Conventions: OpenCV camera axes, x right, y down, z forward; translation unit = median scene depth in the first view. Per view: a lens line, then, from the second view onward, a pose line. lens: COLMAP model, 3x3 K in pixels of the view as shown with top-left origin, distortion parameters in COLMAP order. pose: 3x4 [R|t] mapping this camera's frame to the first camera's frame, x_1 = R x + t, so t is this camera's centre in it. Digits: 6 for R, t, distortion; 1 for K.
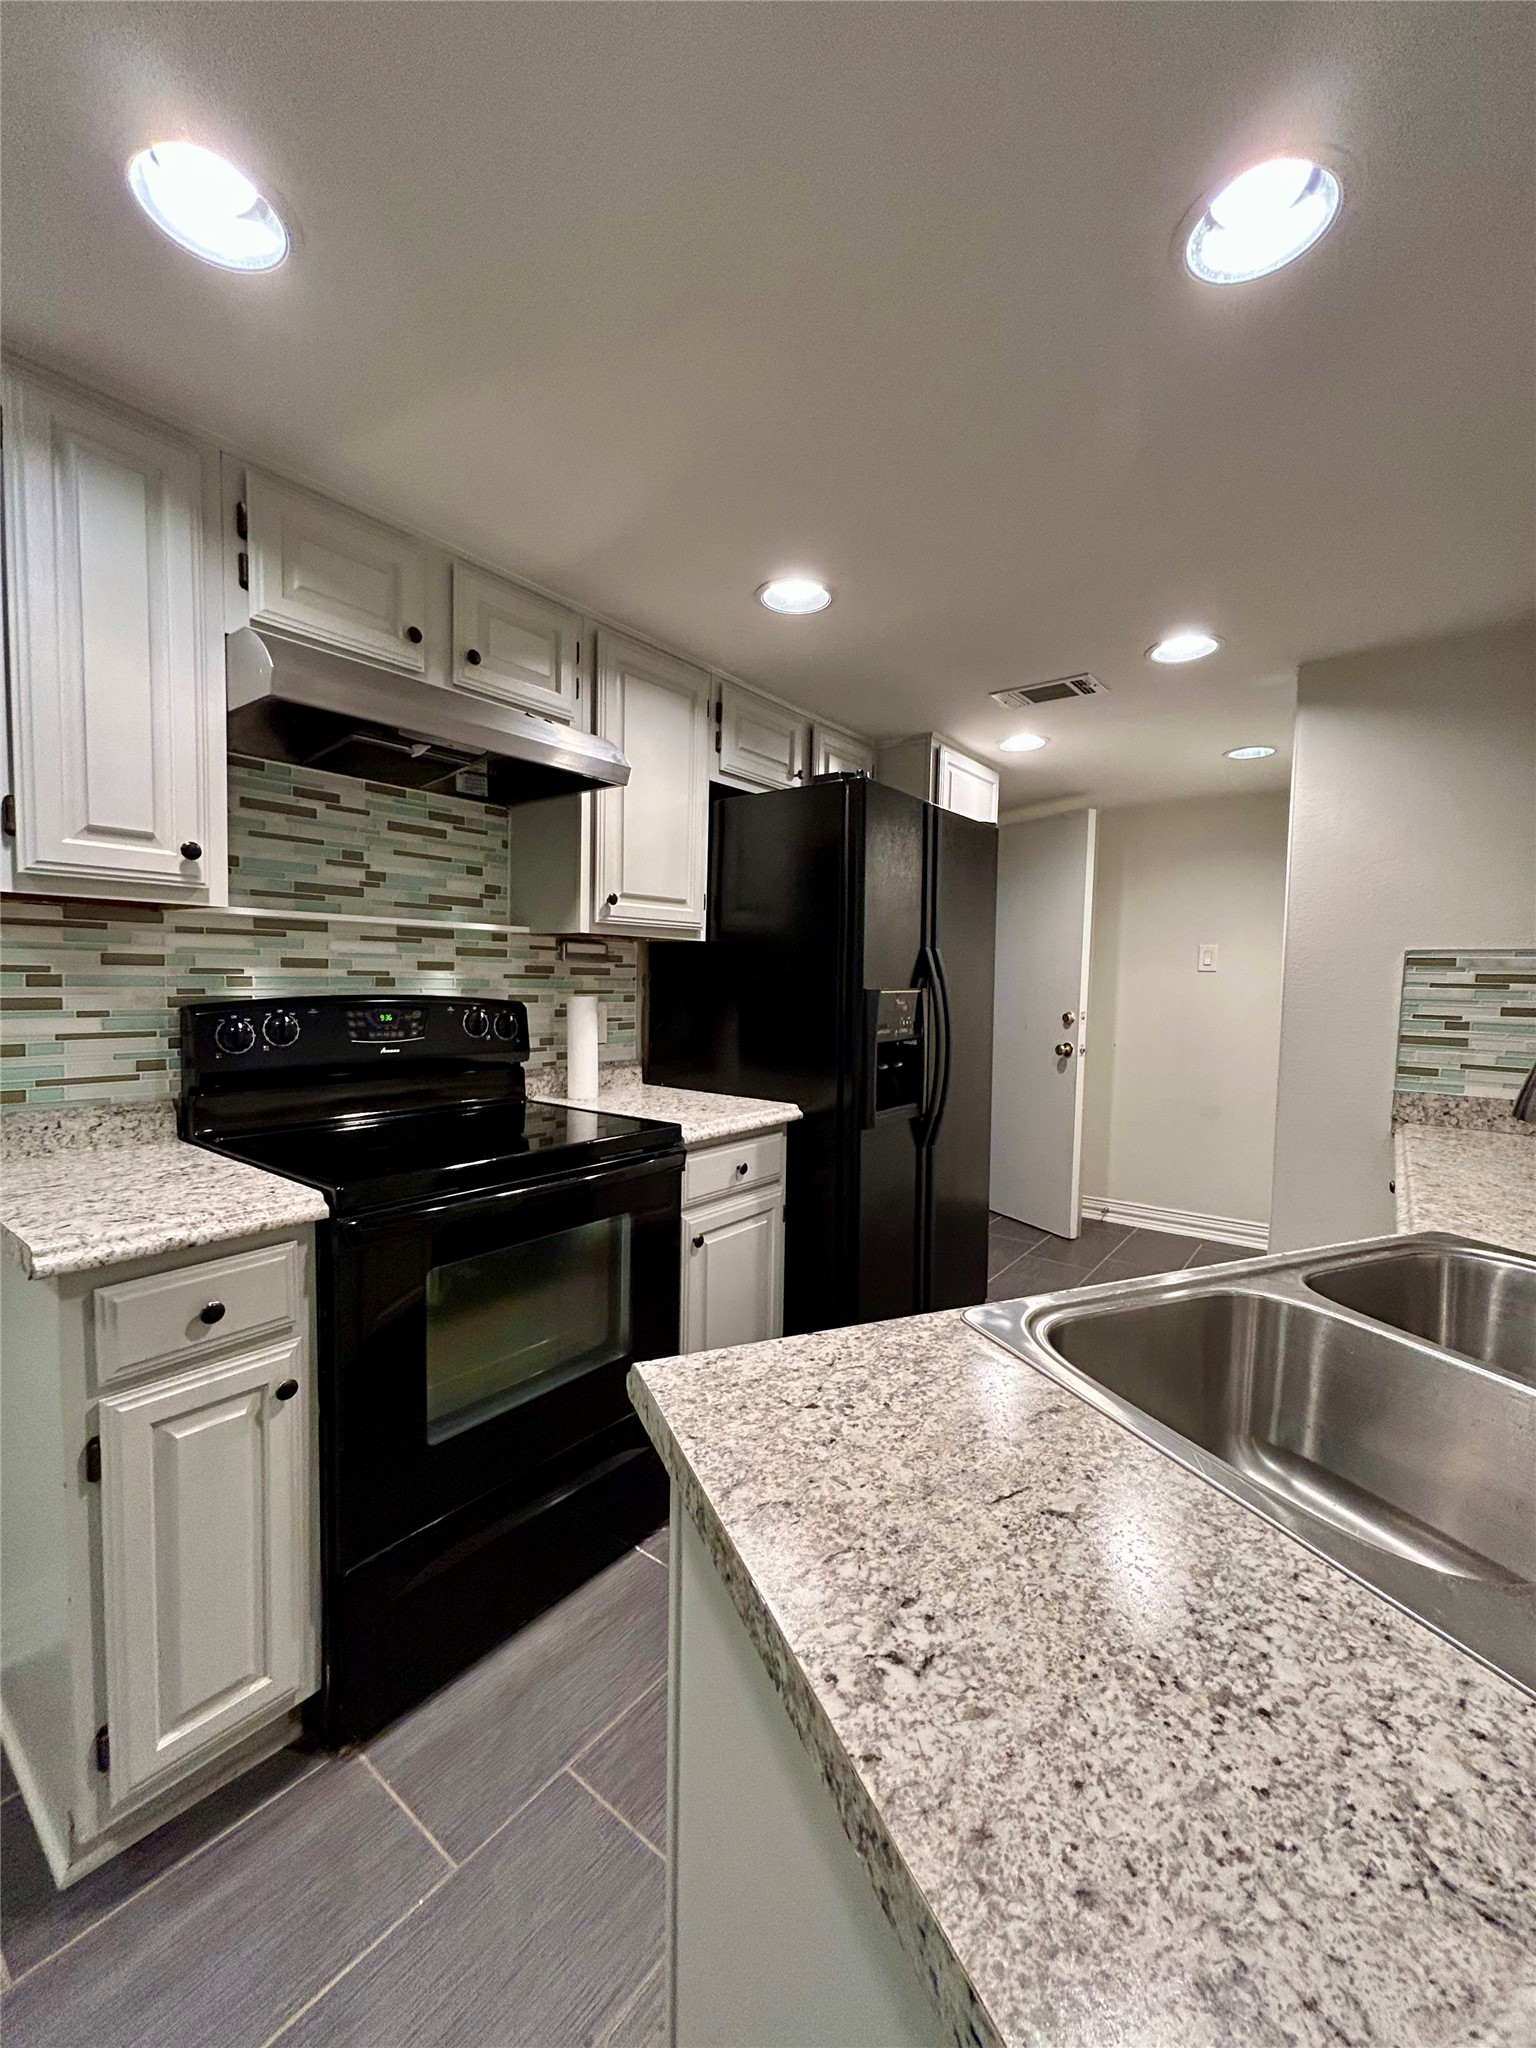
lens RADIAL K [[826.8, 0, 771.6], [0, 826.8, 1023.7], [0, 0, 1]] dist [-0.001403, 0.000367]
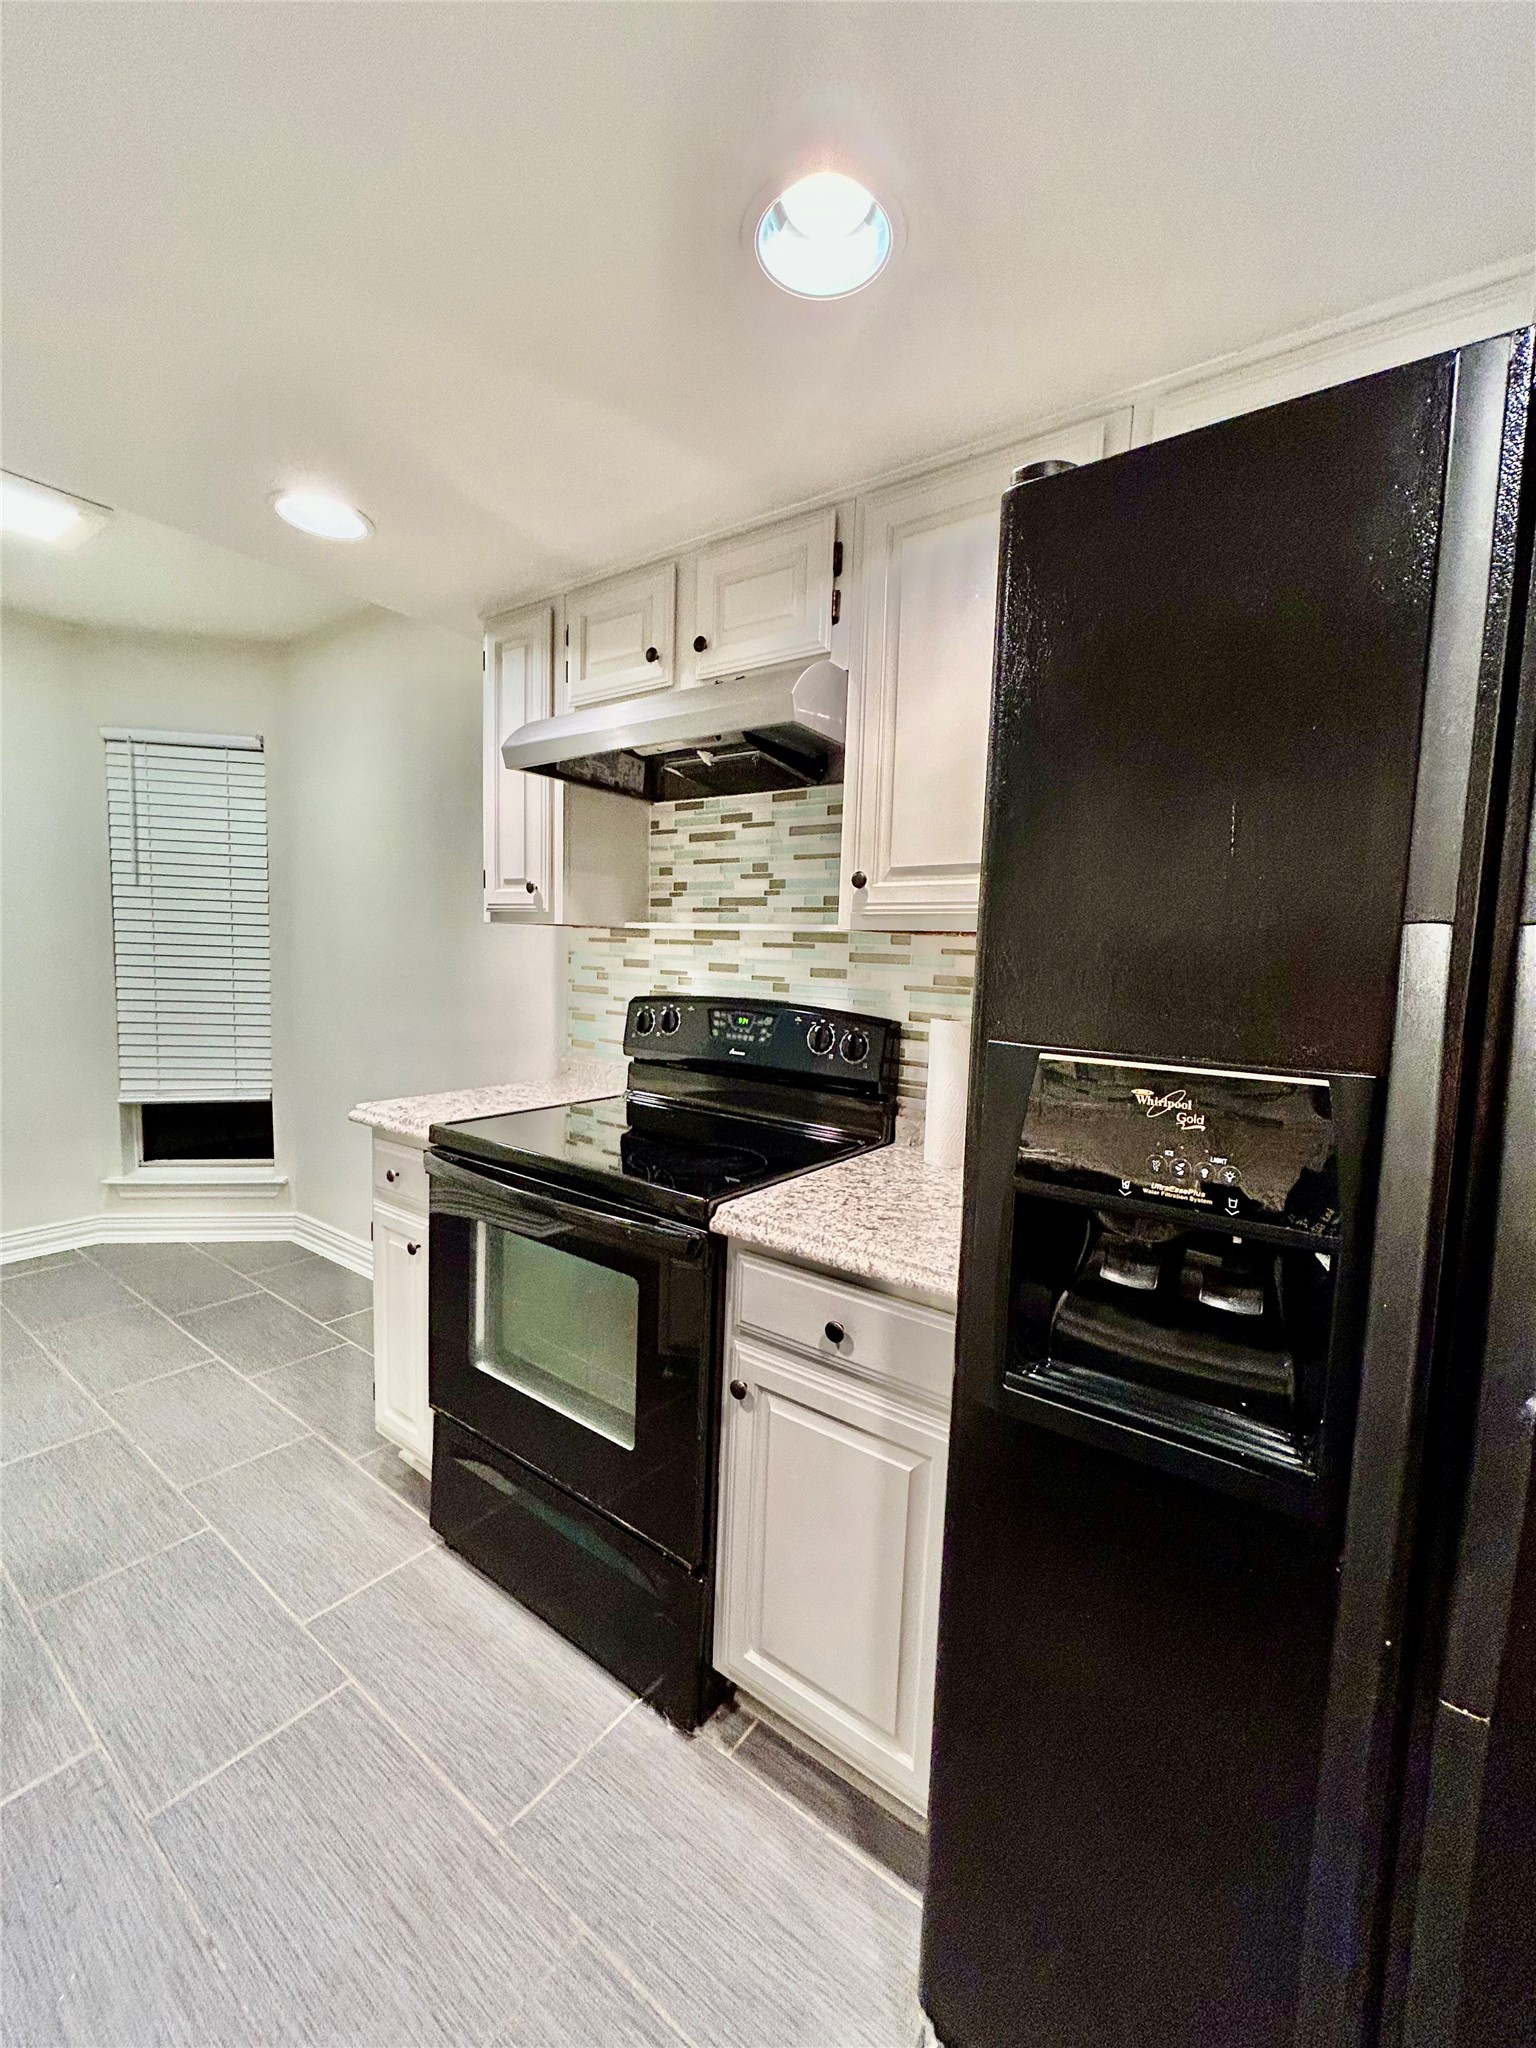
lens RADIAL K [[819.8, 0, 774.1], [0, 819.8, 1027.0], [0, 0, 1]] dist [-0.001236, -0.000055]
pose [[0.021393, 0.071814, -0.997189, 0.557623], [-0.095251, 0.993026, 0.069471, -0.074376], [0.995223, 0.093497, 0.028085, 1.007046]]
